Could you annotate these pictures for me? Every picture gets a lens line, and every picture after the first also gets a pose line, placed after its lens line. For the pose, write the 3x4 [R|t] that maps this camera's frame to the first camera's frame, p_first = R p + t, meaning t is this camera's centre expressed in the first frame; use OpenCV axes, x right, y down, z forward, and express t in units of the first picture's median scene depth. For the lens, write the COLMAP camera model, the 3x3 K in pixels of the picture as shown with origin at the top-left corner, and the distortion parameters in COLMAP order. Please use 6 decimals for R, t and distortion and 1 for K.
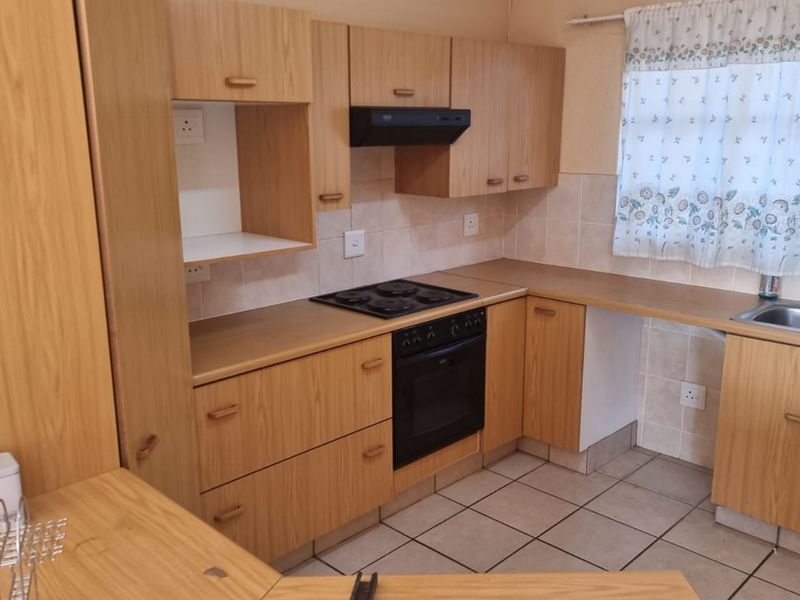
lens RADIAL K [[754.9, 0, 388.7], [0, 754.9, 294.8], [0, 0, 1]] dist [0.047232, 0.000000]
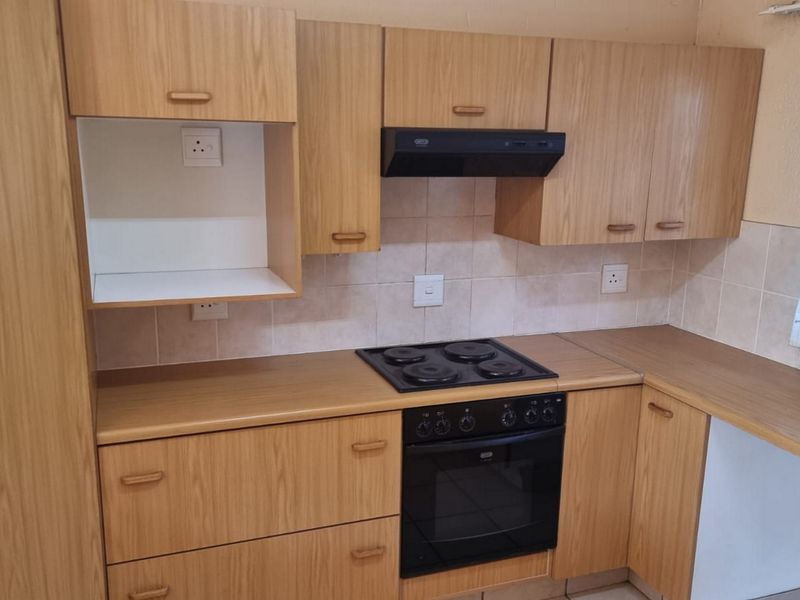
lens RADIAL K [[754.9, 0, 391.9], [0, 754.9, 307.4], [0, 0, 1]] dist [0.047232, 0.000000]
pose [[0.906223, 0.112447, -0.407572, 0.294630], [-0.113797, 0.993282, 0.021017, -0.070718], [0.407198, 0.027334, 0.912931, 0.251935]]
